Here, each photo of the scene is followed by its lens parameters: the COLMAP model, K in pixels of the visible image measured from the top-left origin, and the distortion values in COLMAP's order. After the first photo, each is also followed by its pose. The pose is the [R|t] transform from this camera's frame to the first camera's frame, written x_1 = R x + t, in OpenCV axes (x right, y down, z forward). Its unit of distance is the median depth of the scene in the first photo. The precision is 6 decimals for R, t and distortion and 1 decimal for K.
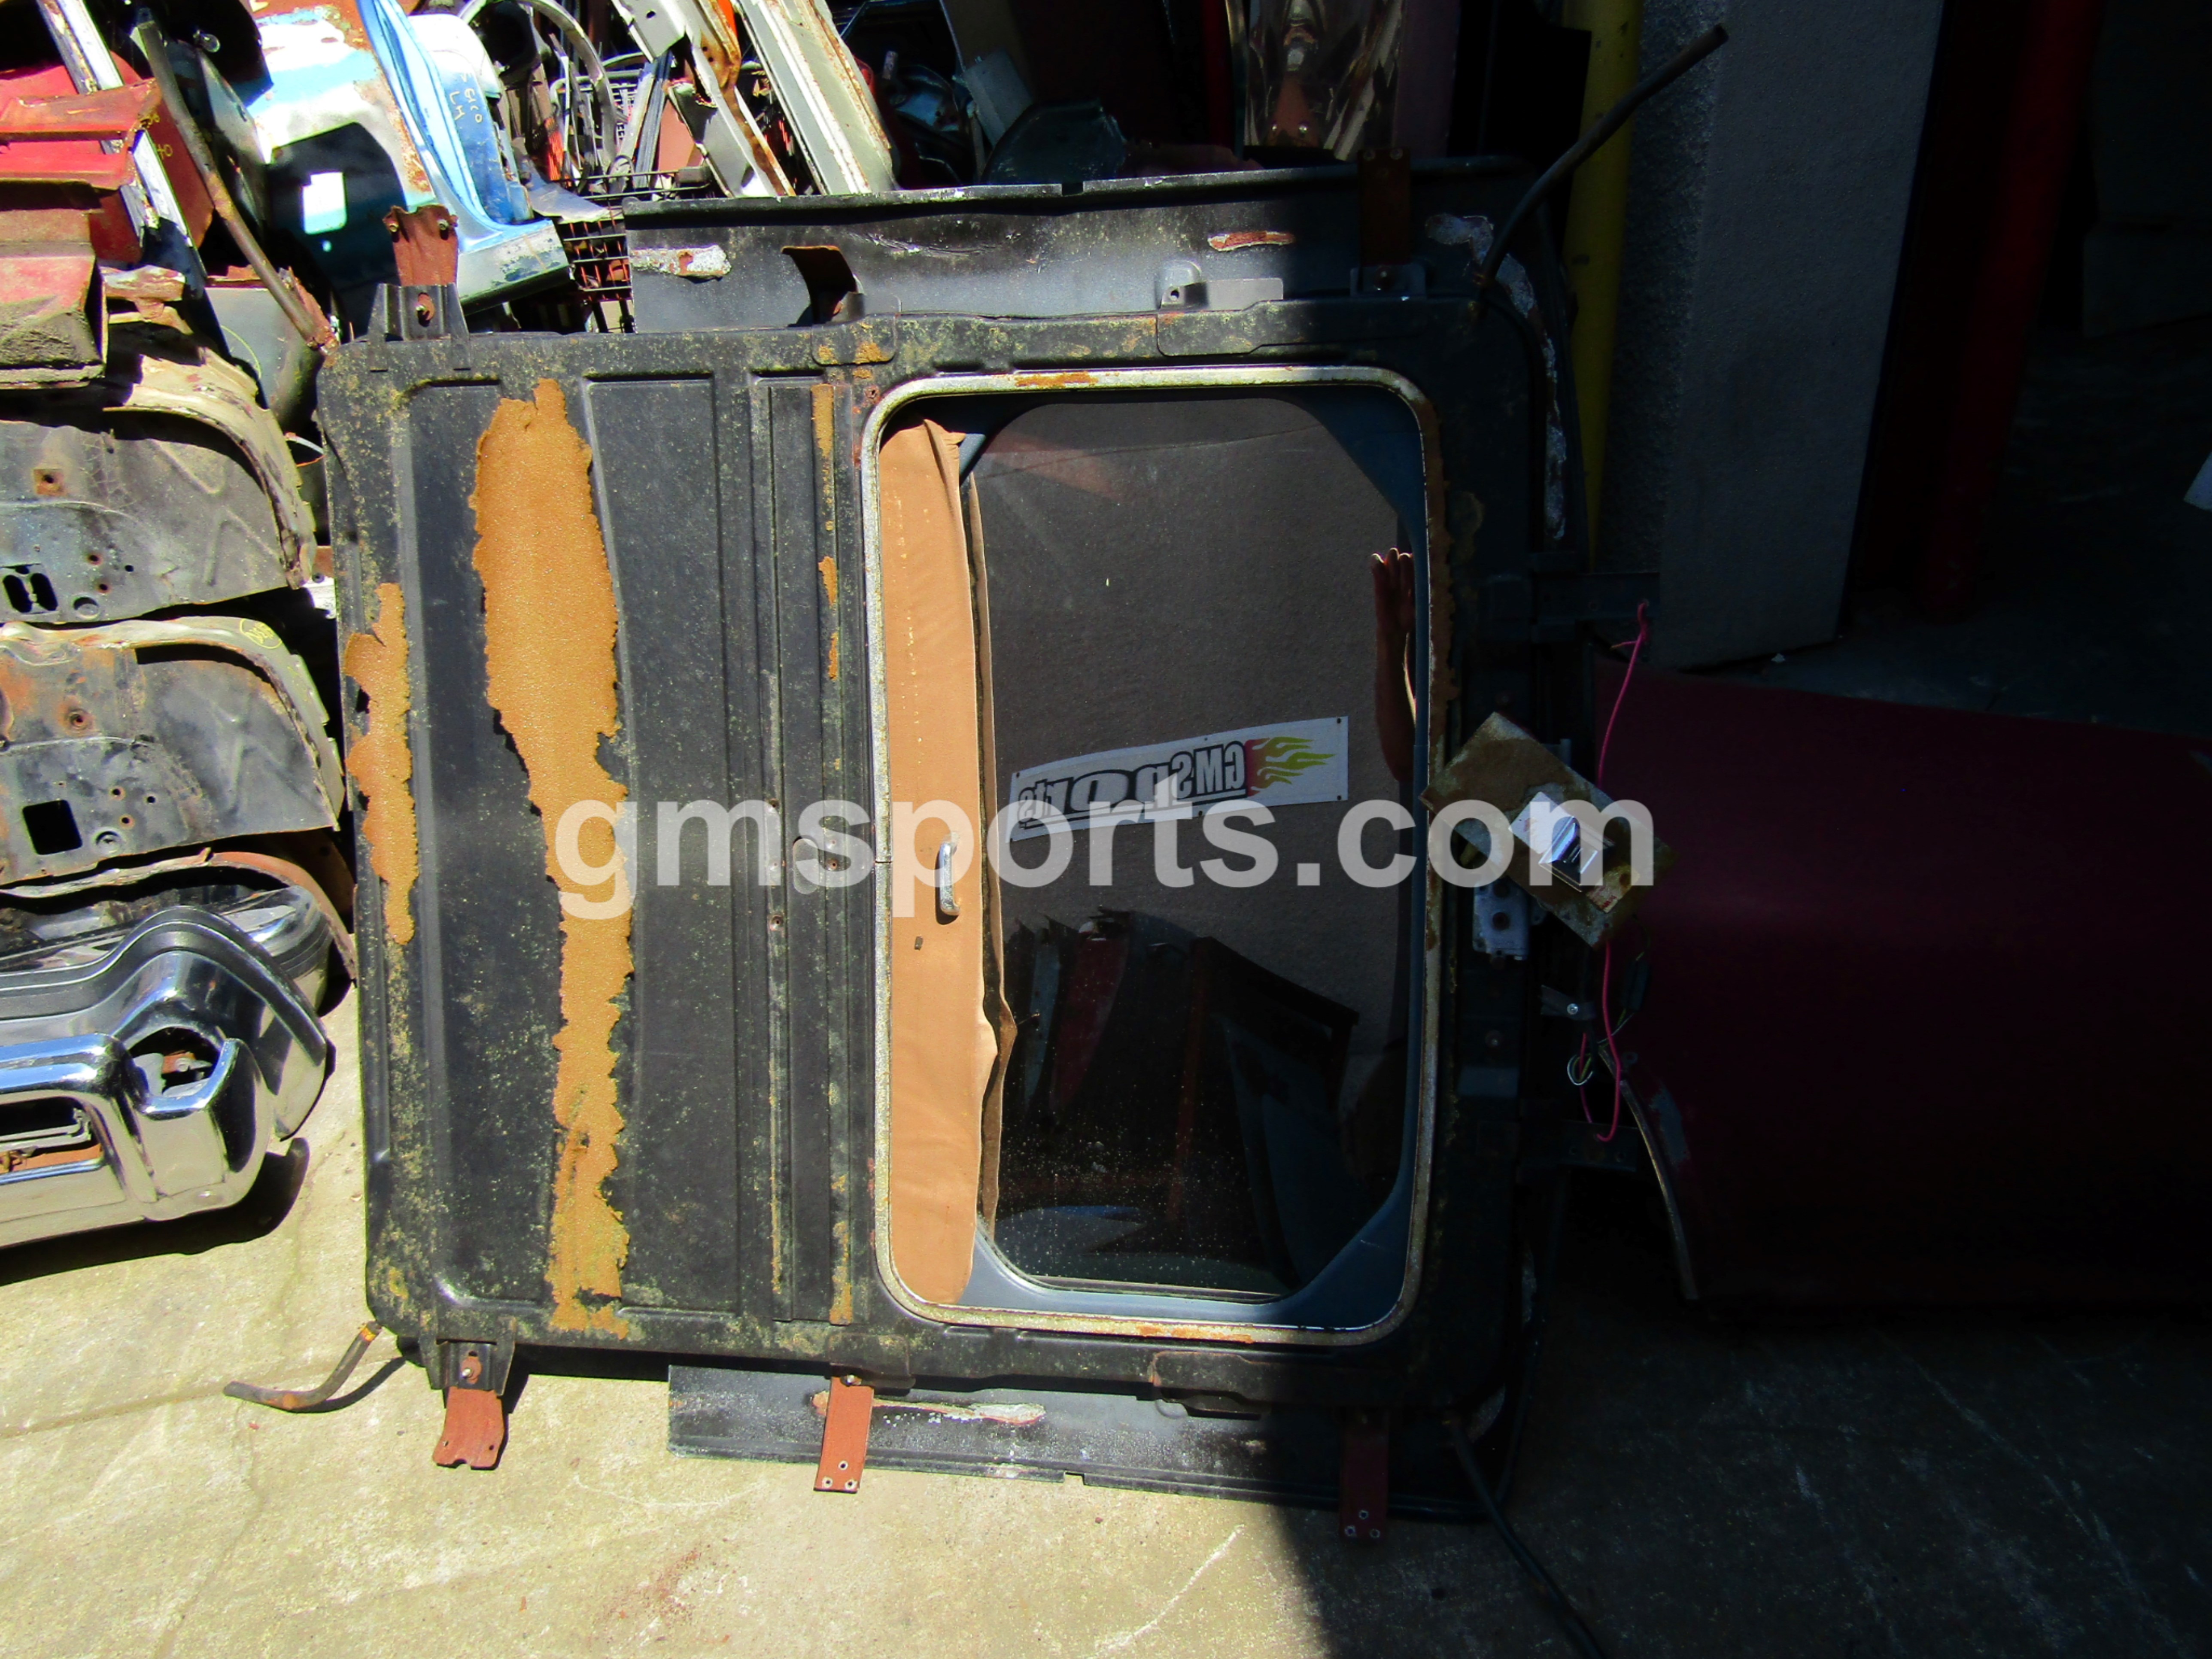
lens RADIAL K [[1593.9, 0, 1094.7], [0, 1593.9, 827.8], [0, 0, 1]] dist [-0.007161, 0.002118]
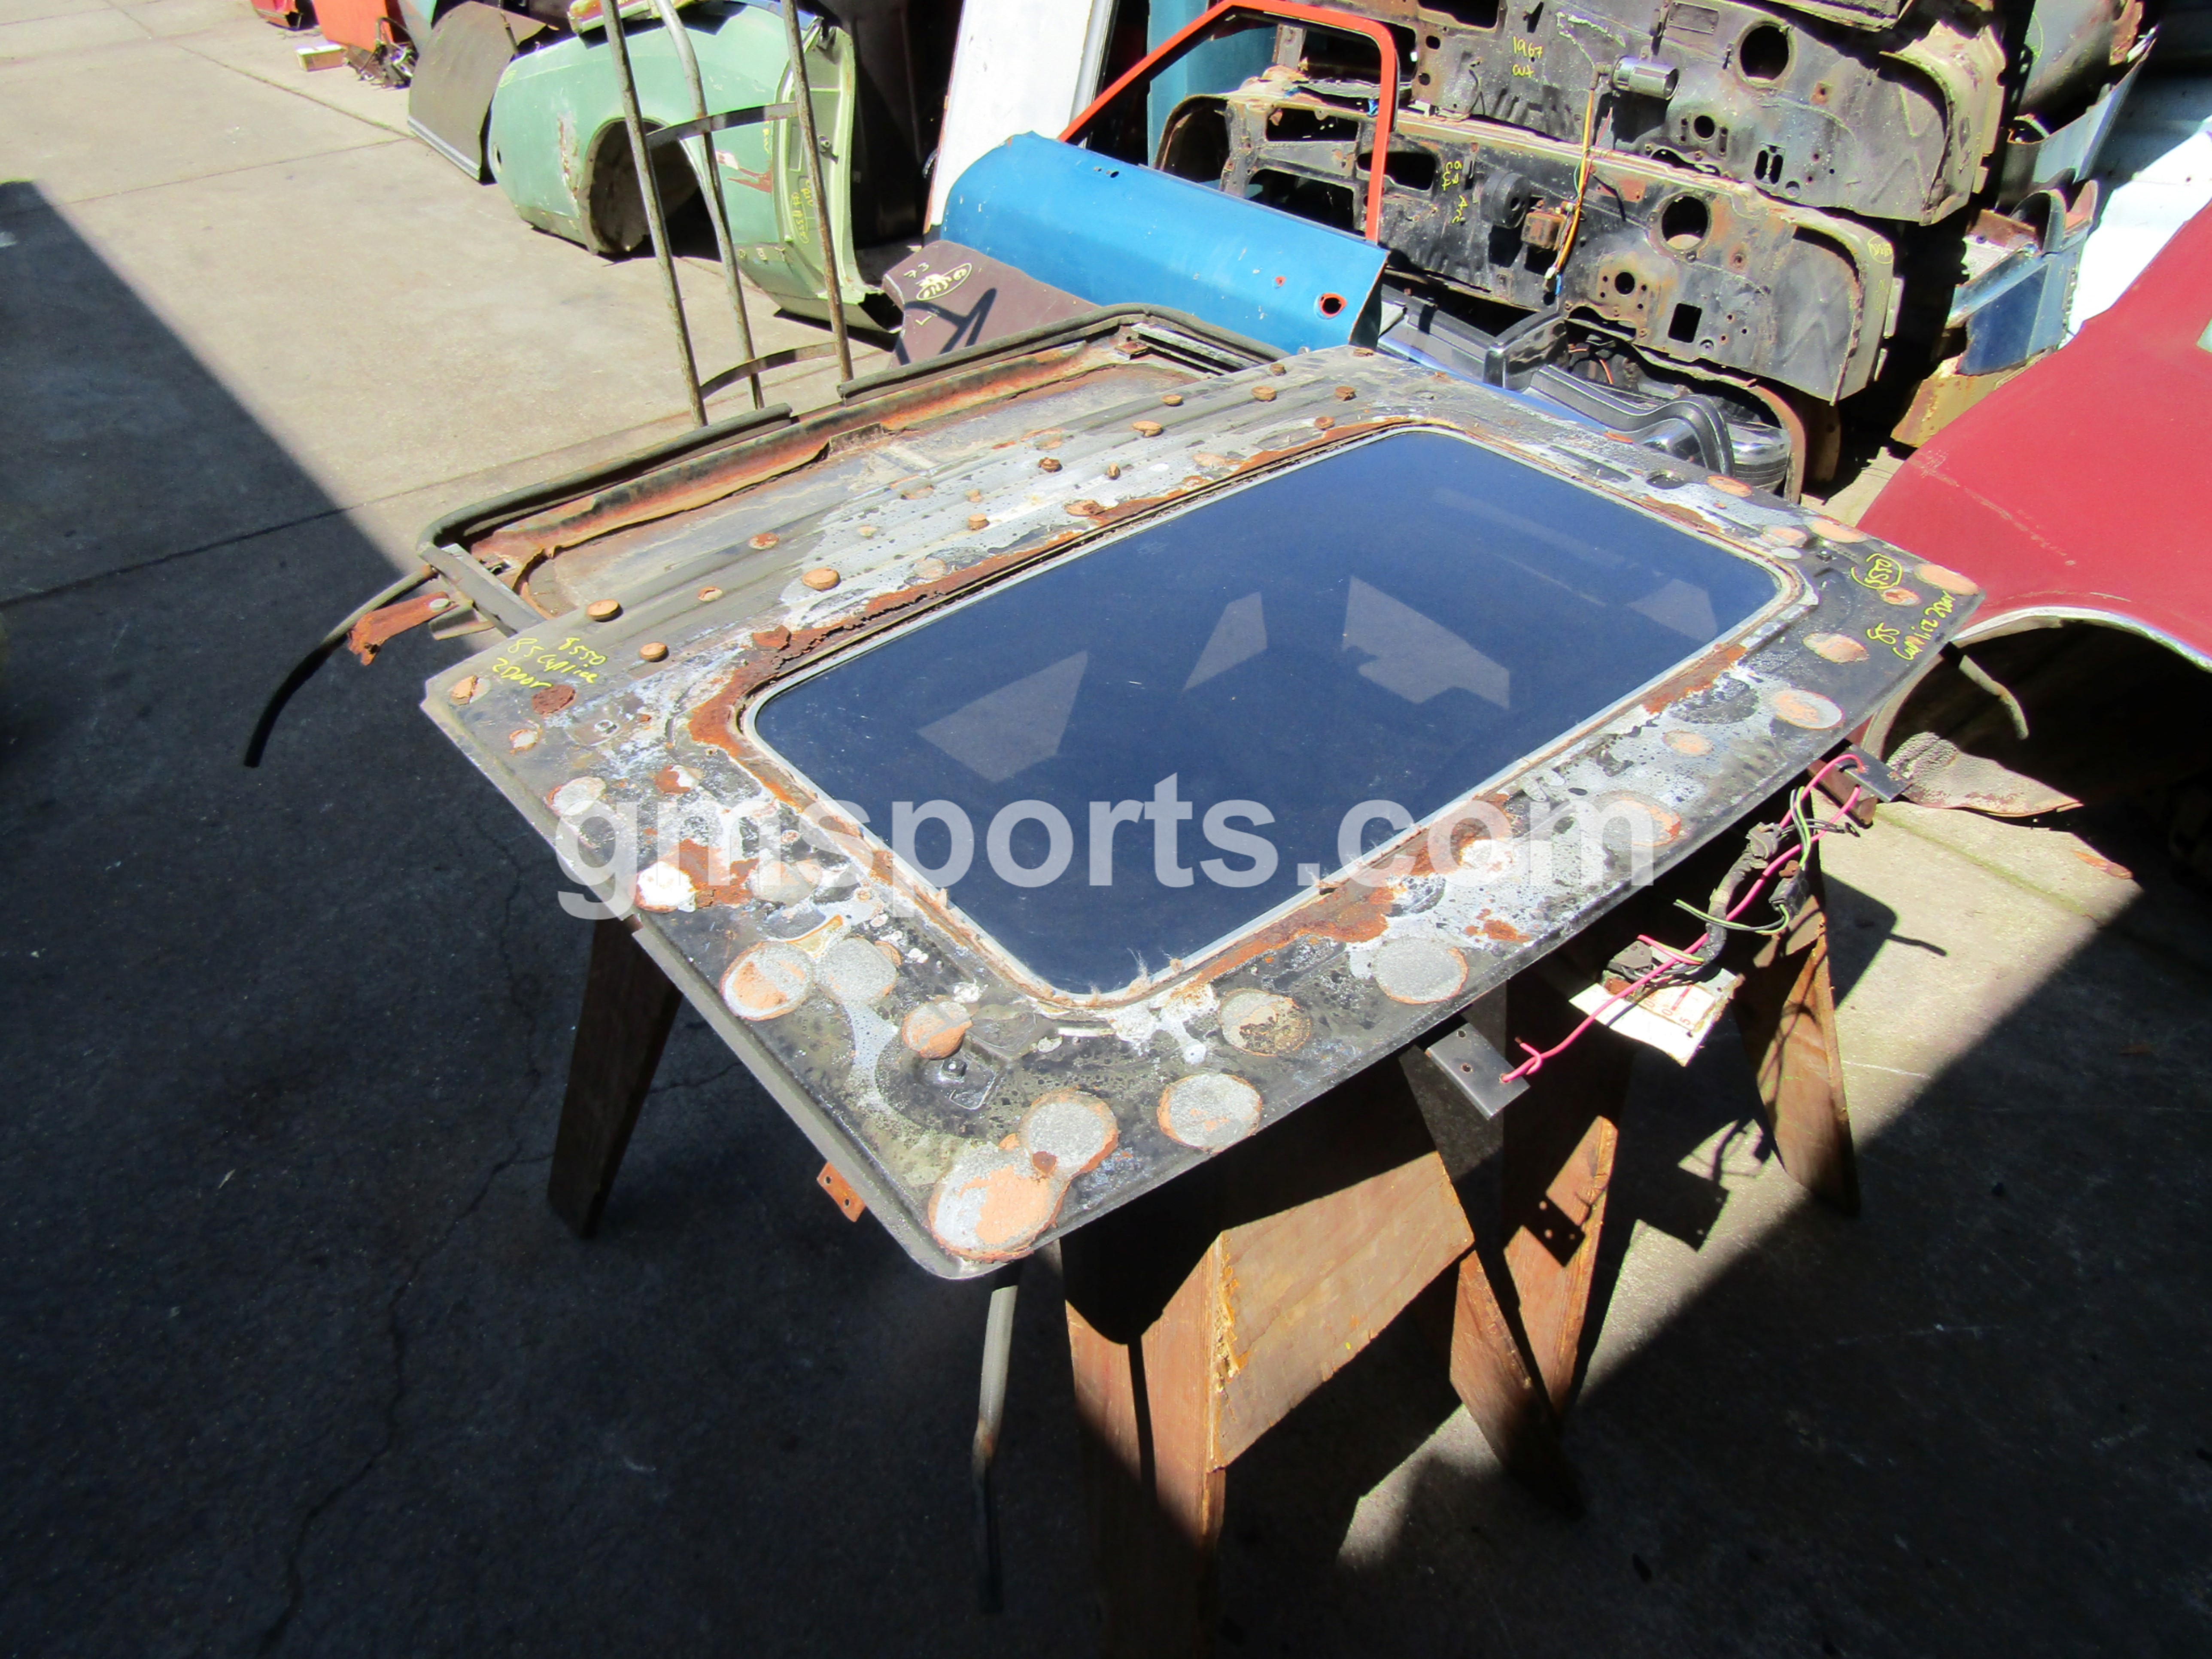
lens RADIAL K [[1593.9, 0, 1101.5], [0, 1593.9, 834.0], [0, 0, 1]] dist [-0.007161, 0.002118]
pose [[0.430699, 0.579622, -0.691764, 0.597134], [-0.447583, 0.802780, 0.393972, 0.058962], [0.783689, 0.139938, 0.605185, -0.380566]]
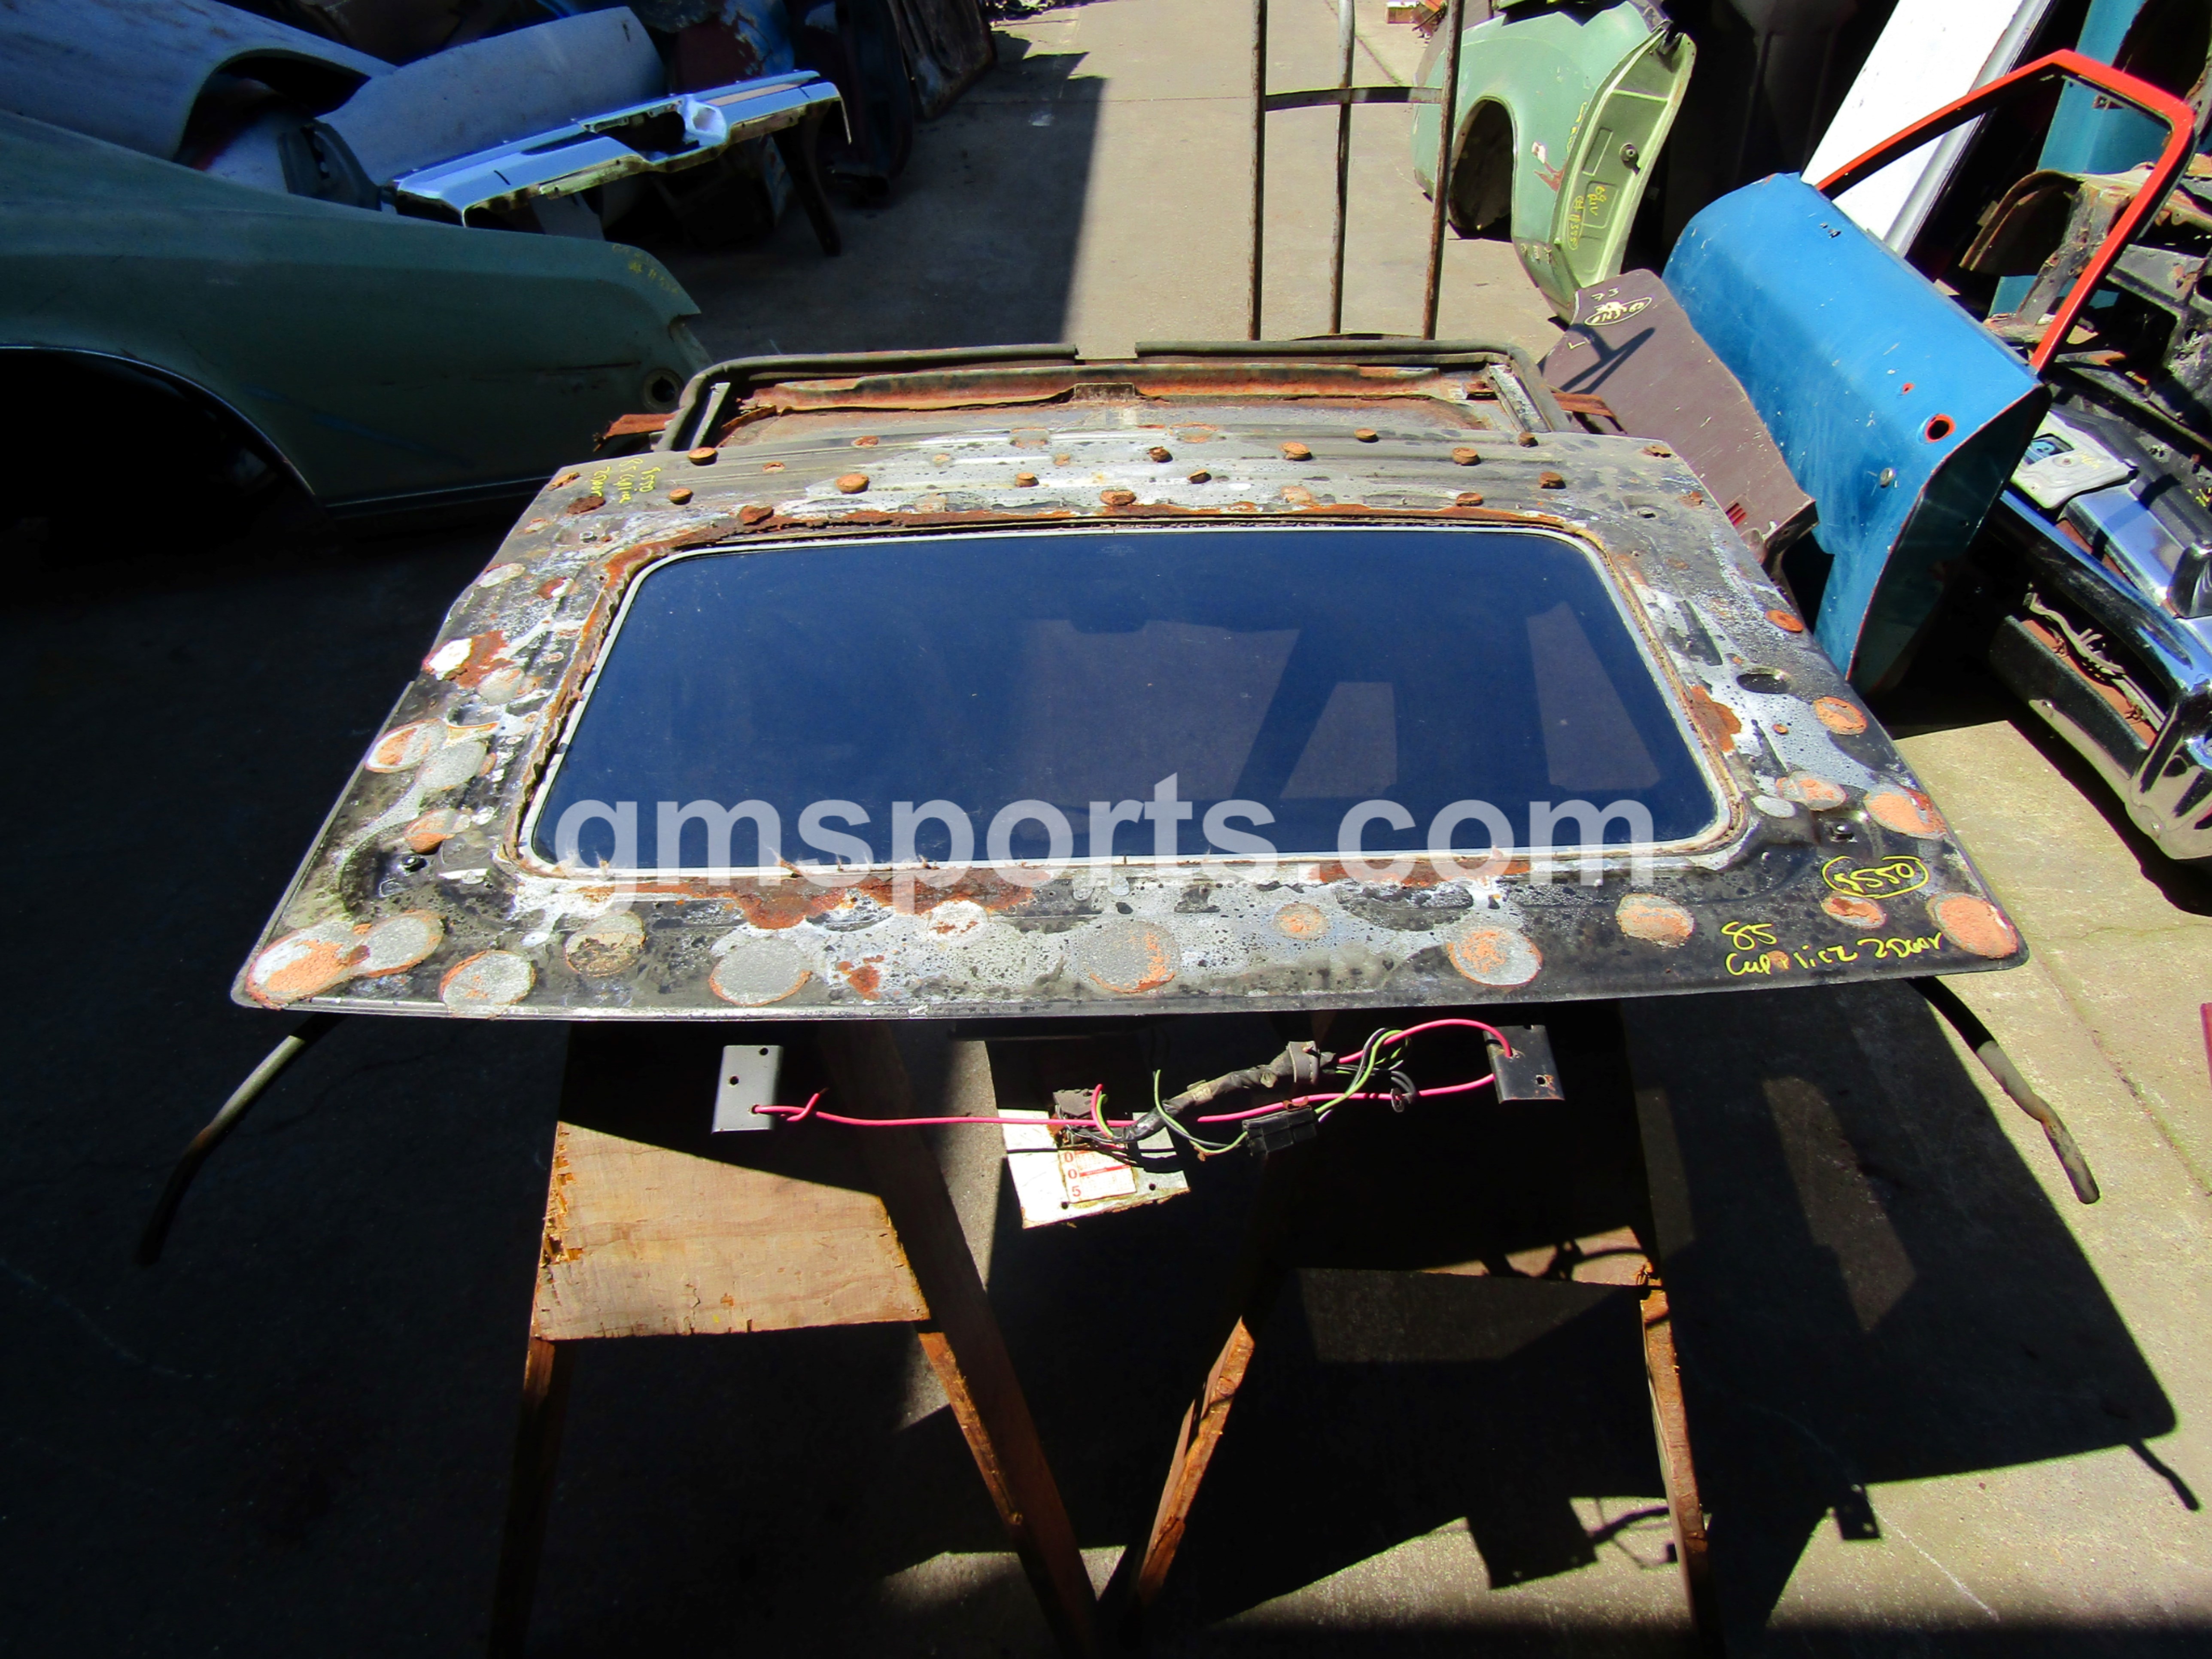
lens RADIAL K [[1593.9, 0, 1093.6], [0, 1593.9, 835.3], [0, 0, 1]] dist [-0.007161, 0.002118]
pose [[-0.244126, 0.624083, -0.742241, 0.639241], [-0.451993, 0.603948, 0.656467, -0.226760], [0.857965, 0.495749, 0.134642, 0.169883]]
